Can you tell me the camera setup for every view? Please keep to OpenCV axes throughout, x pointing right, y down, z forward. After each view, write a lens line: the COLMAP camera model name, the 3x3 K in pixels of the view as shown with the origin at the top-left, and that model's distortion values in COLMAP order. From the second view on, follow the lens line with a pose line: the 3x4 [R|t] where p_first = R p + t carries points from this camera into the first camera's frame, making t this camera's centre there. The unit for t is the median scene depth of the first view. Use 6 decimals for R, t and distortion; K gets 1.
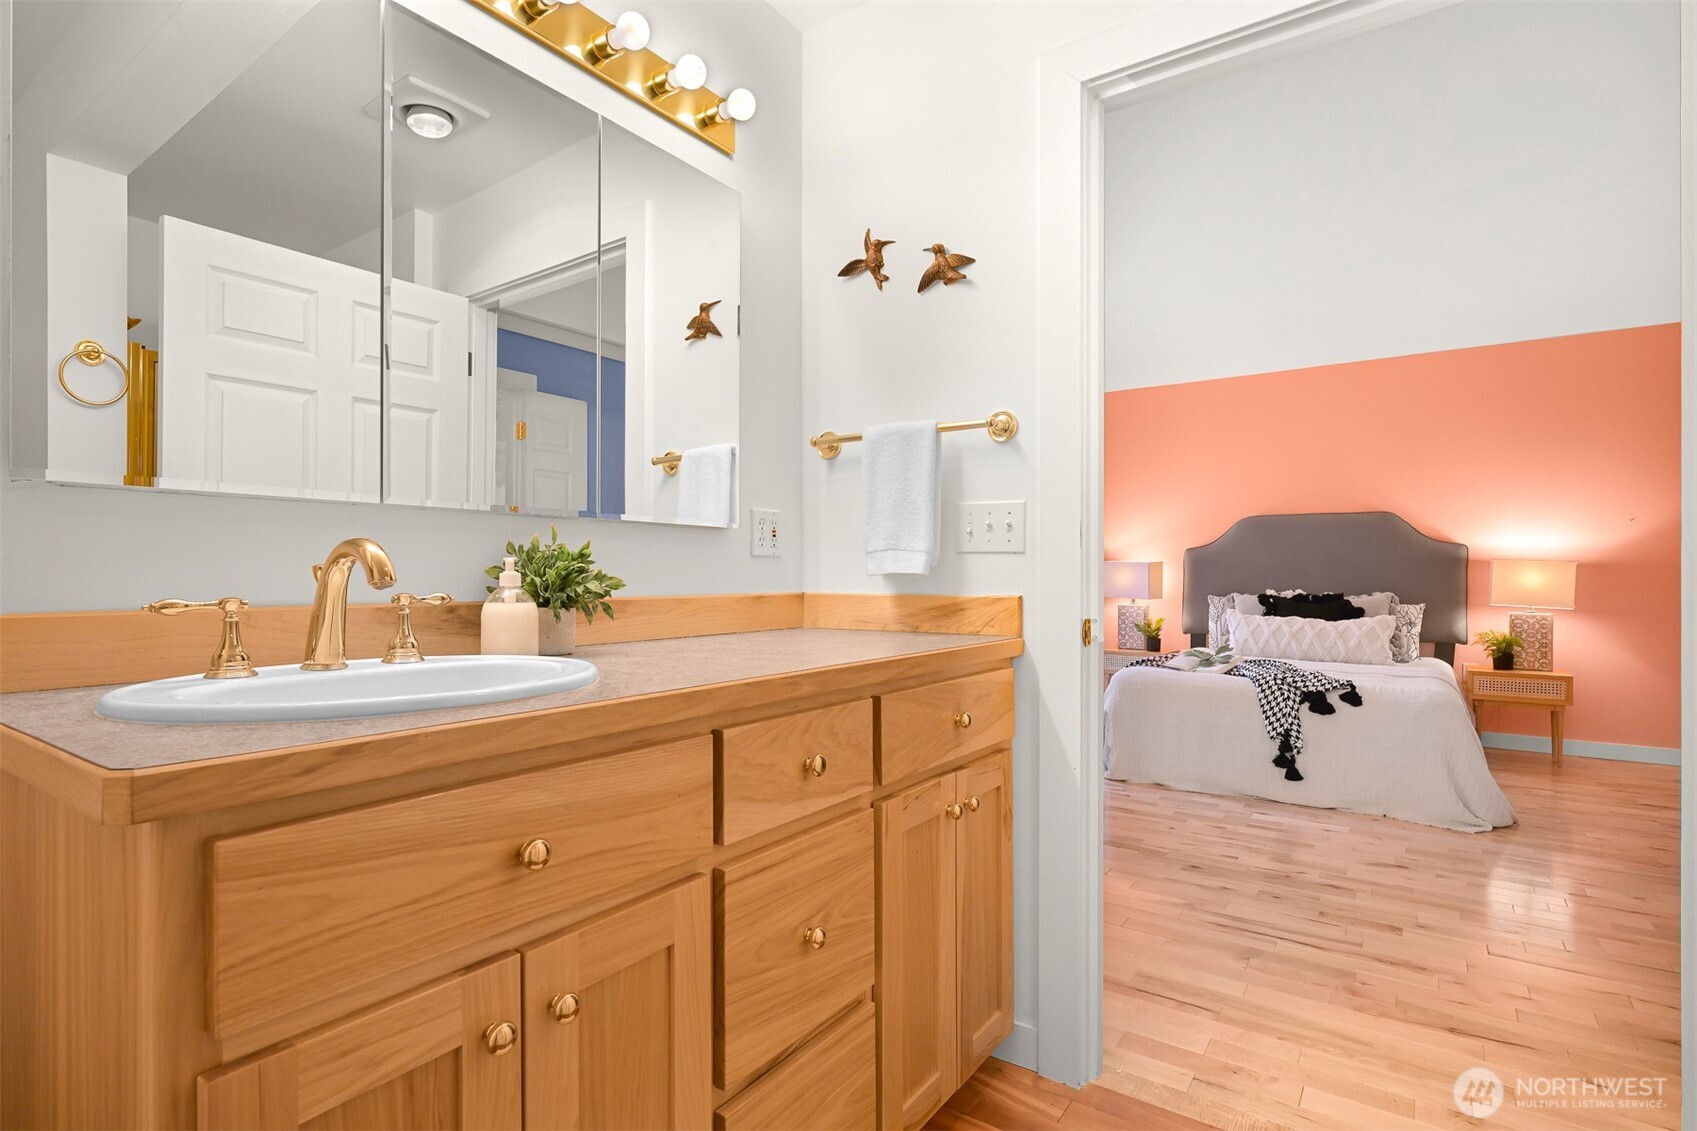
lens RADIAL K [[849.2, 0, 816.1], [0, 849.2, 570.9], [0, 0, 1]] dist [-0.001450, -0.000206]
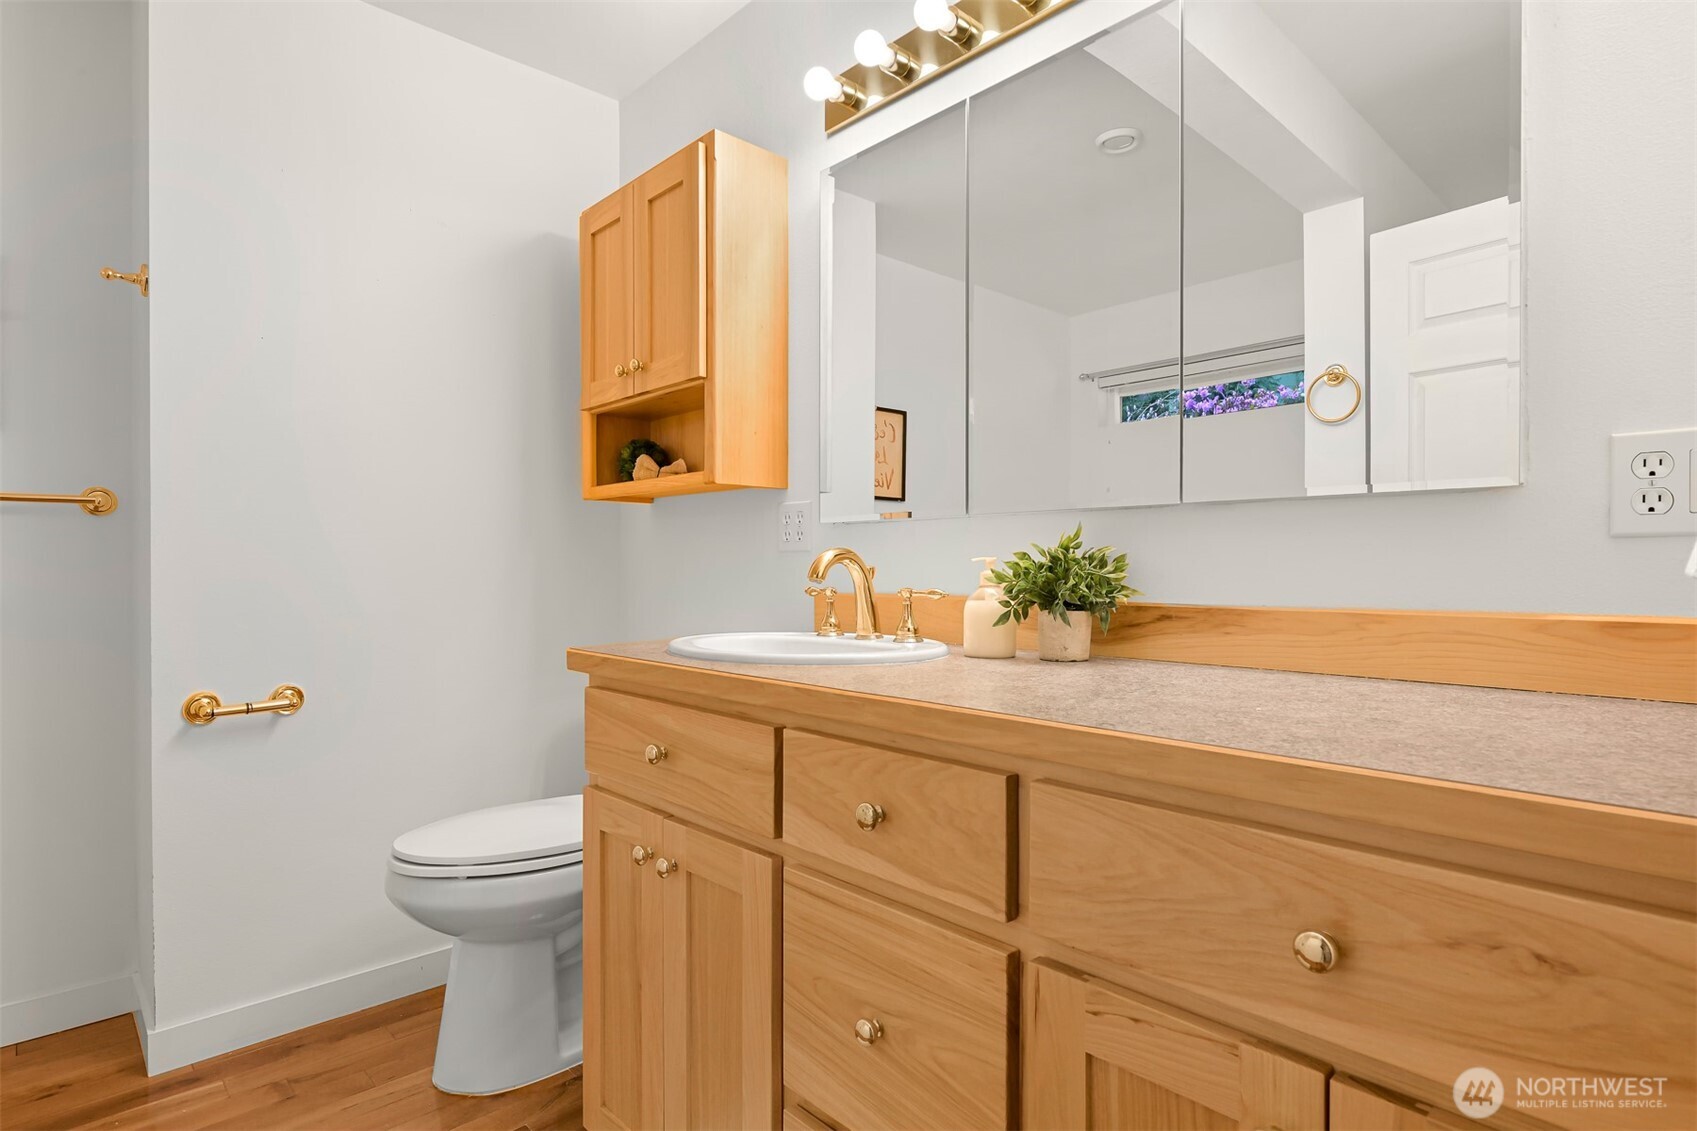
lens RADIAL K [[876.1, 0, 848.5], [0, 876.1, 565.5], [0, 0, 1]] dist [-0.000777, -0.000004]
pose [[-0.189565, -0.003704, -0.981861, 0.831139], [0.004090, 0.999981, -0.004562, -0.001782], [0.981860, -0.004881, -0.189546, 1.167695]]
